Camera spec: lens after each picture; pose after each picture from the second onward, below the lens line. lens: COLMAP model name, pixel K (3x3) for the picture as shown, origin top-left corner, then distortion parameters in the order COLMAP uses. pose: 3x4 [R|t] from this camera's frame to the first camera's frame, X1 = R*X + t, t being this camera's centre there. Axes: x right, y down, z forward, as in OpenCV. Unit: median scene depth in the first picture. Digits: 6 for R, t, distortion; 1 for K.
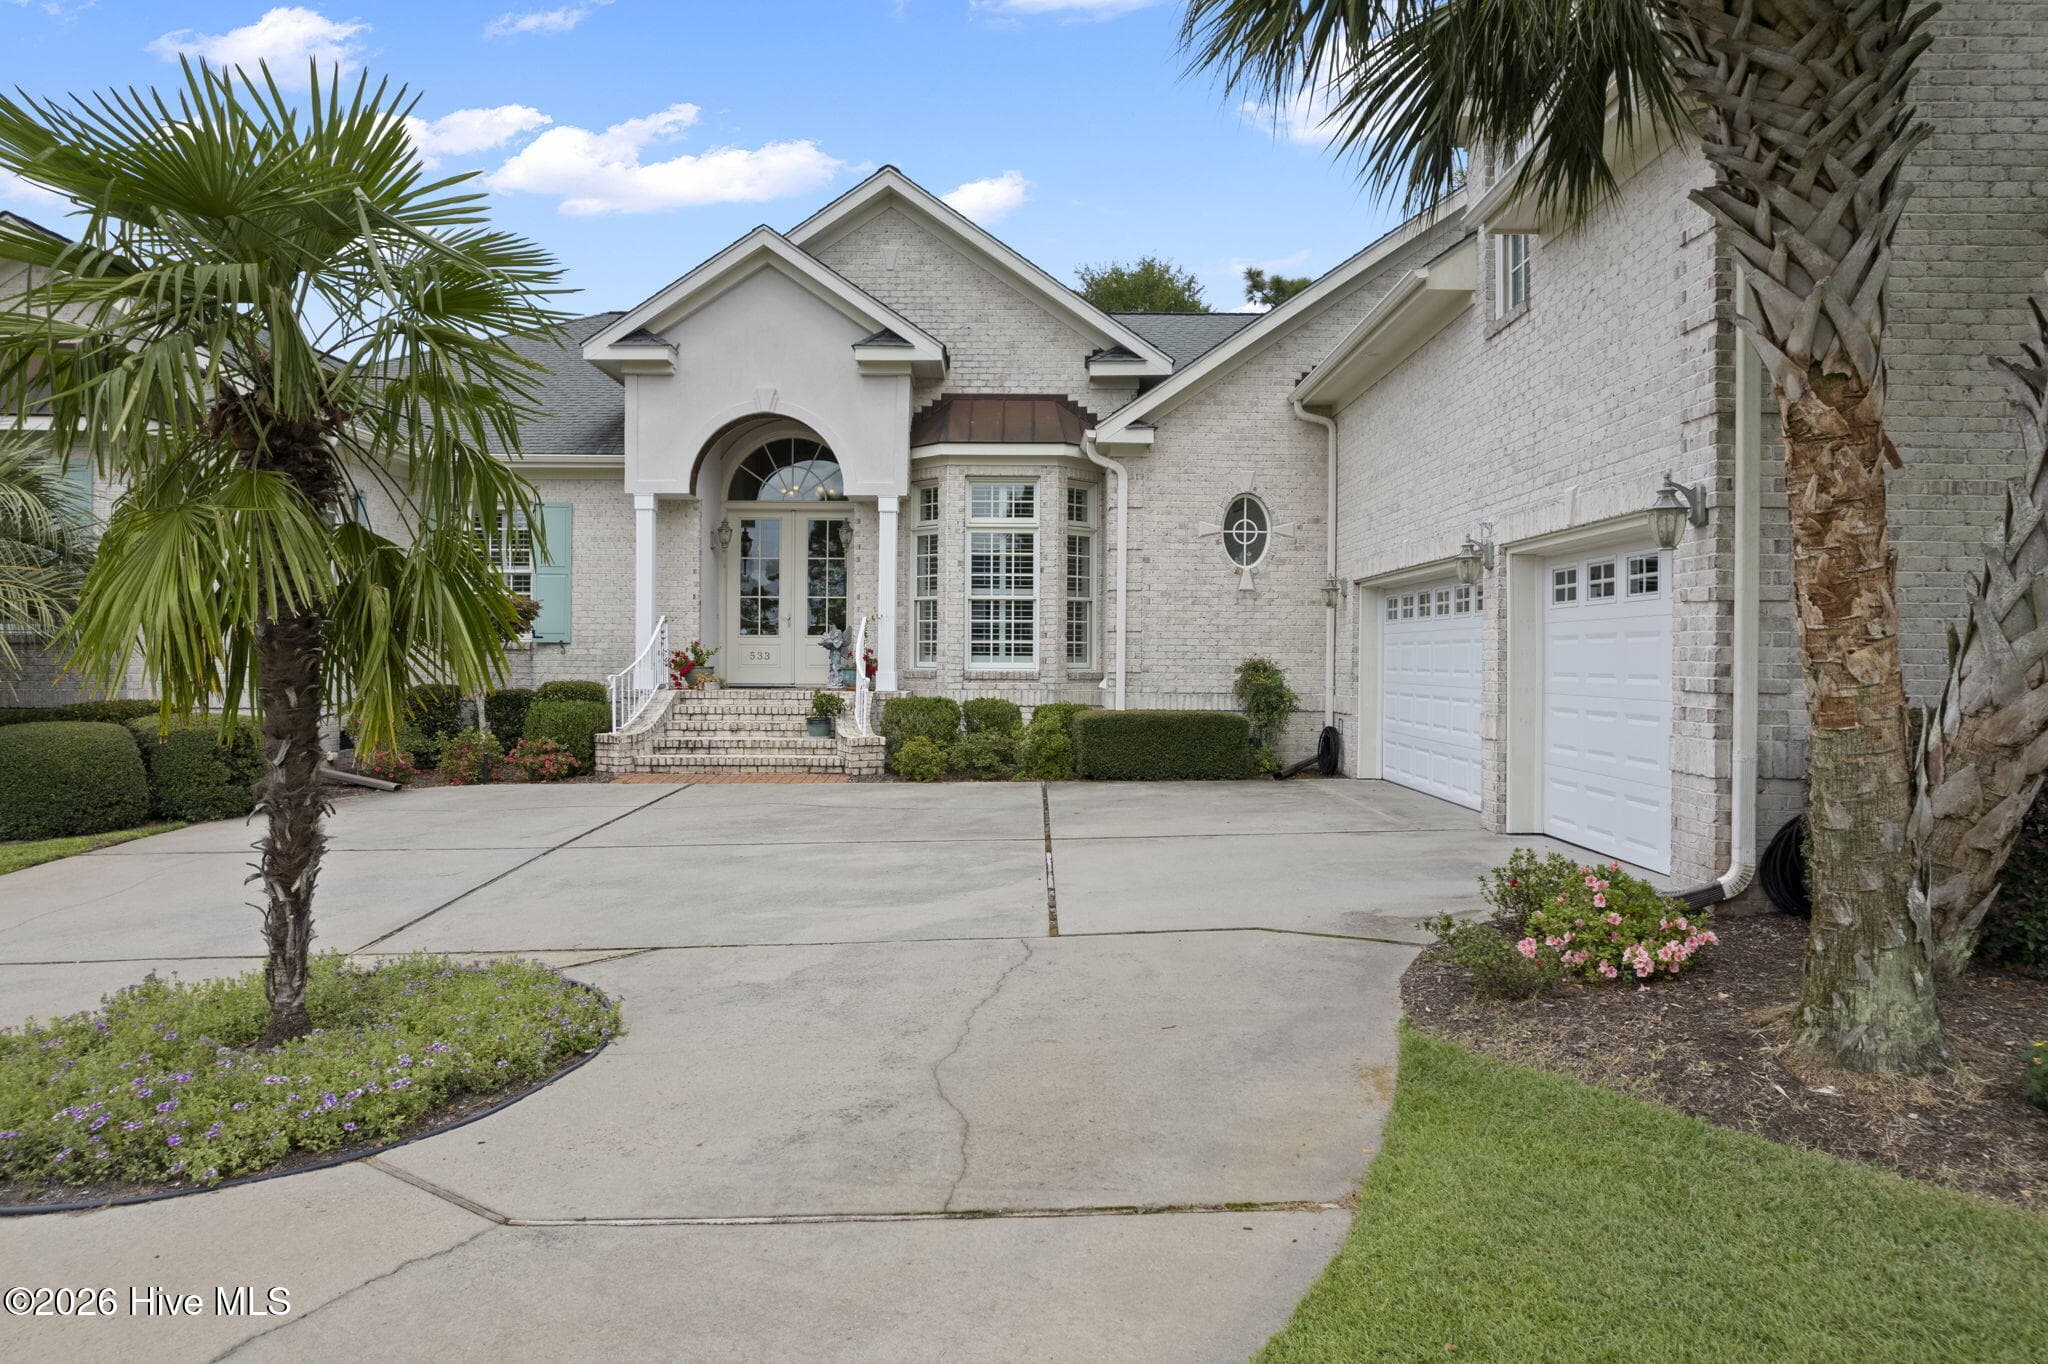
lens RADIAL K [[1357.9, 0, 1024.0], [0, 1357.9, 682.0], [0, 0, 1]] dist [-0.071042, 0.056019]
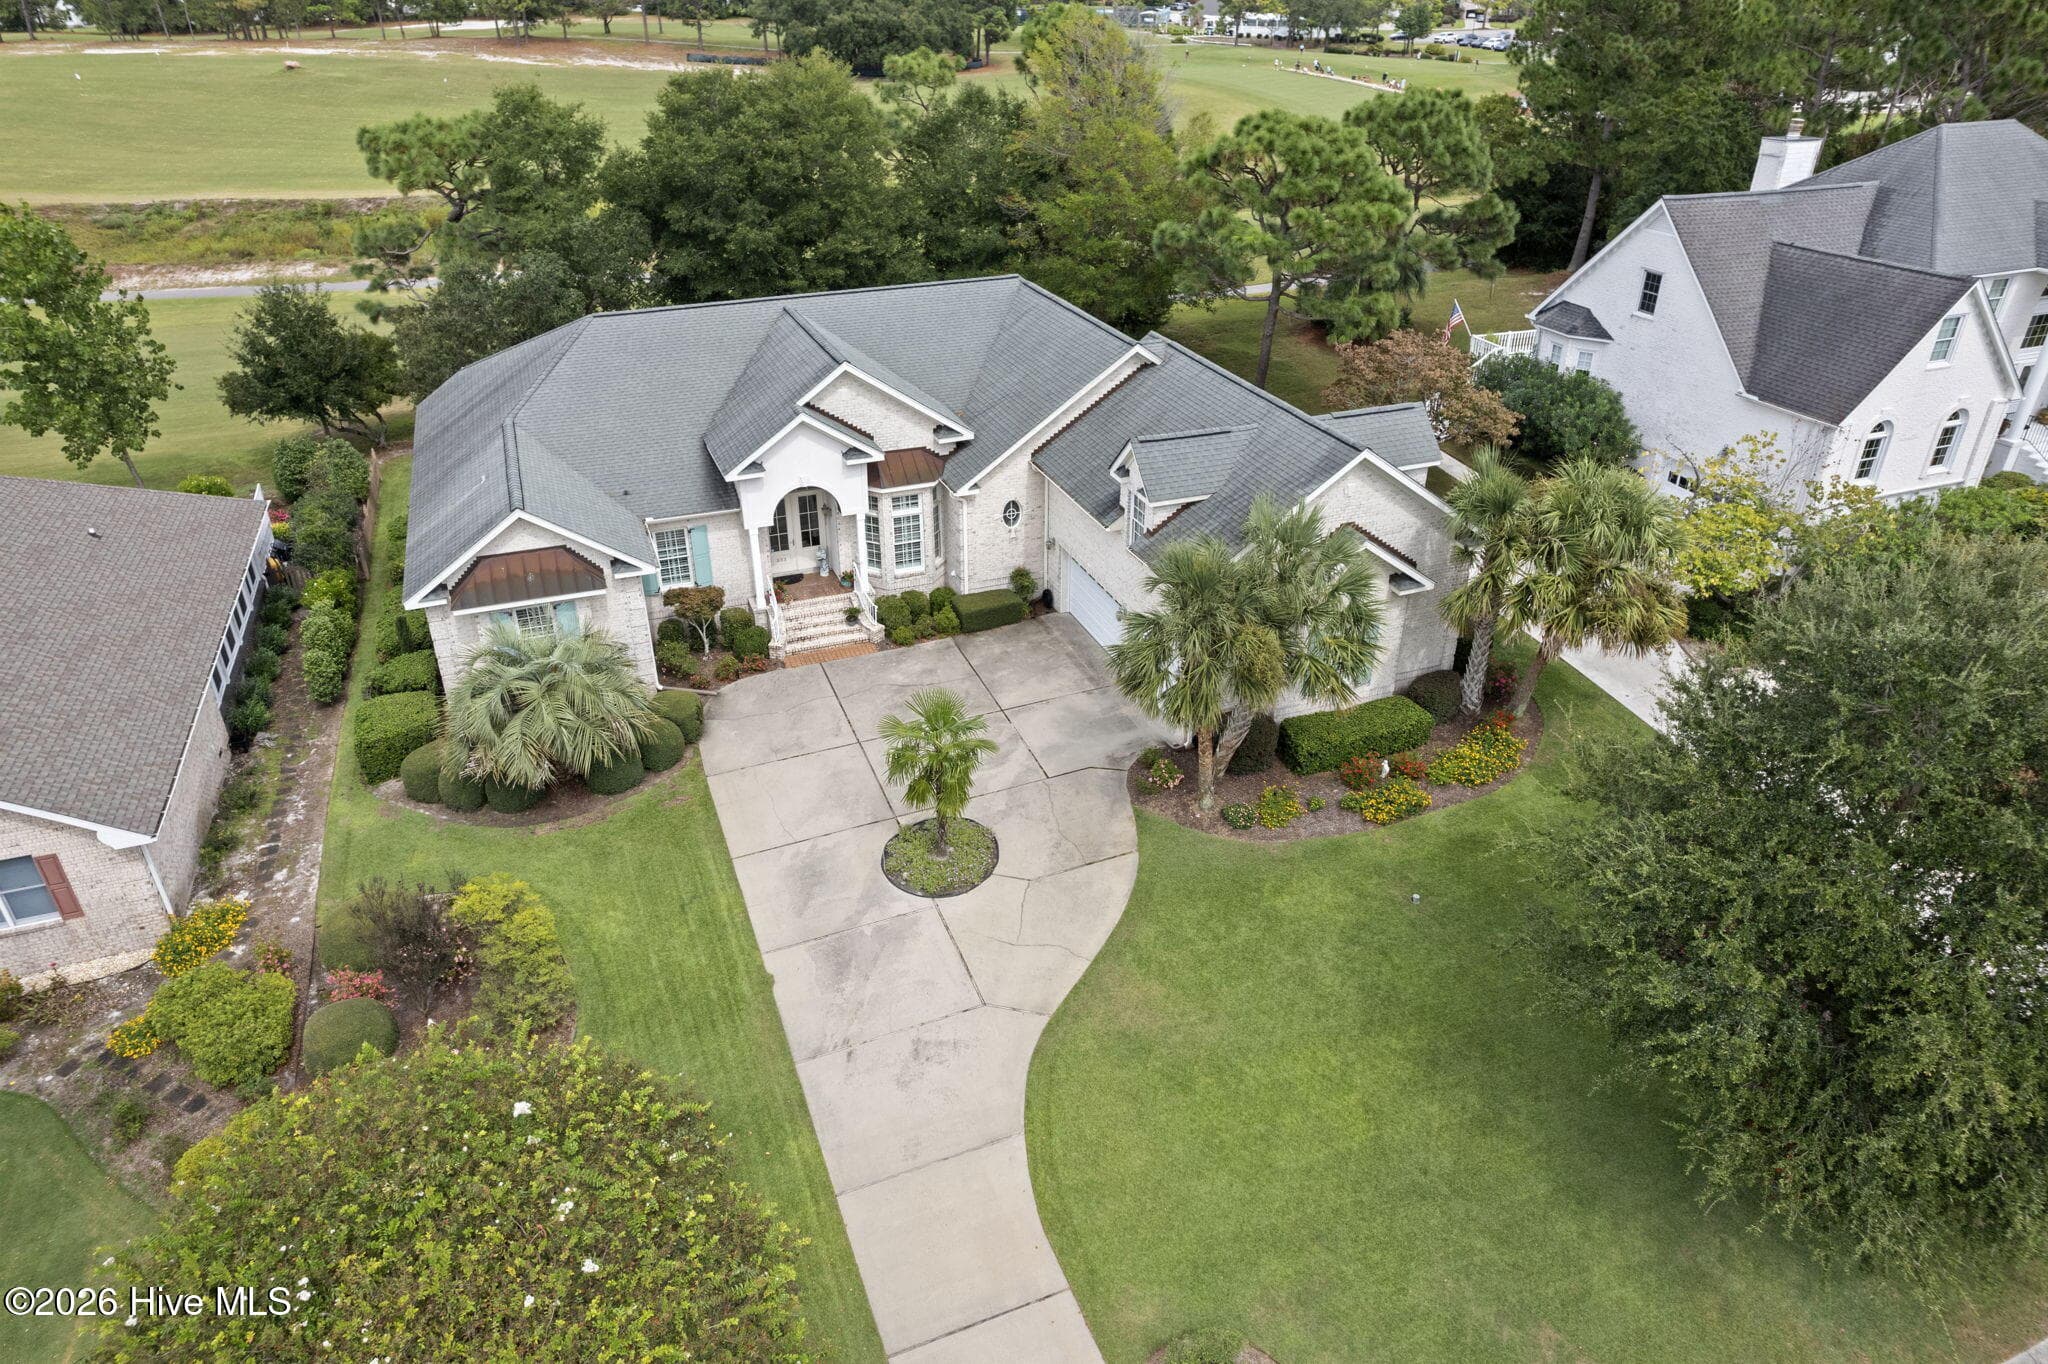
lens RADIAL K [[1300.9, 0, 1035.6], [0, 1300.9, 696.0], [0, 0, 1]] dist [-0.079694, 0.066448]
pose [[0.929115, -0.187520, 0.318718, -0.600804], [0.009325, 0.873496, 0.486742, -0.960424], [-0.369673, -0.449267, 0.813327, -1.054314]]
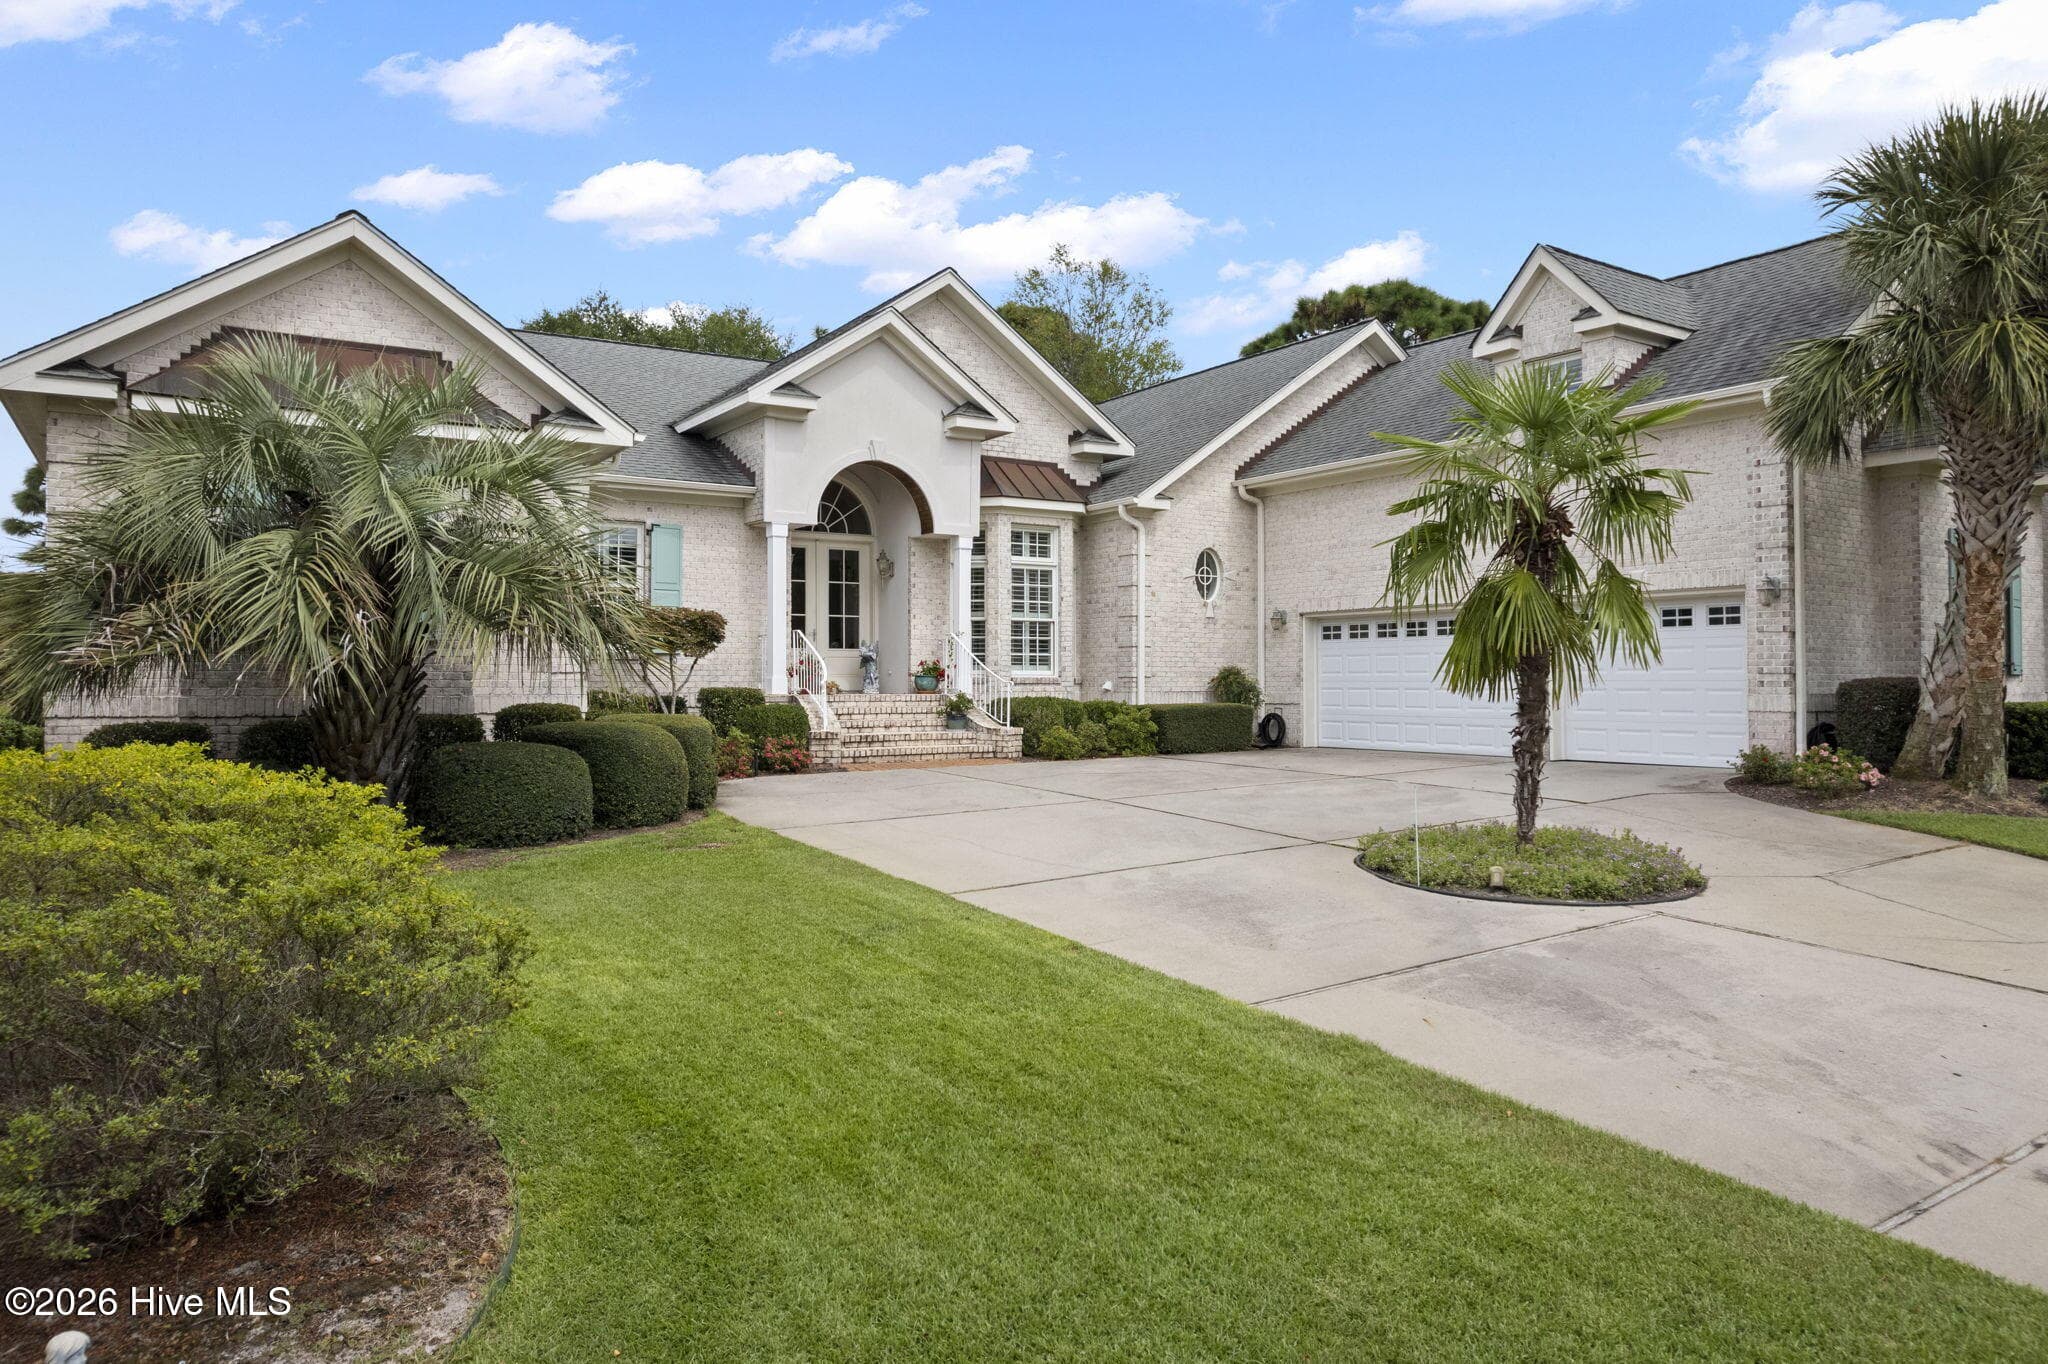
lens RADIAL K [[1363.6, 0, 1027.3], [0, 1363.6, 654.3], [0, 0, 1]] dist [-0.071453, 0.056367]
pose [[0.842242, 0.004181, 0.539083, -0.752034], [0.015692, 0.999356, -0.032267, 0.012417], [-0.538871, 0.035636, 0.841634, -0.078732]]
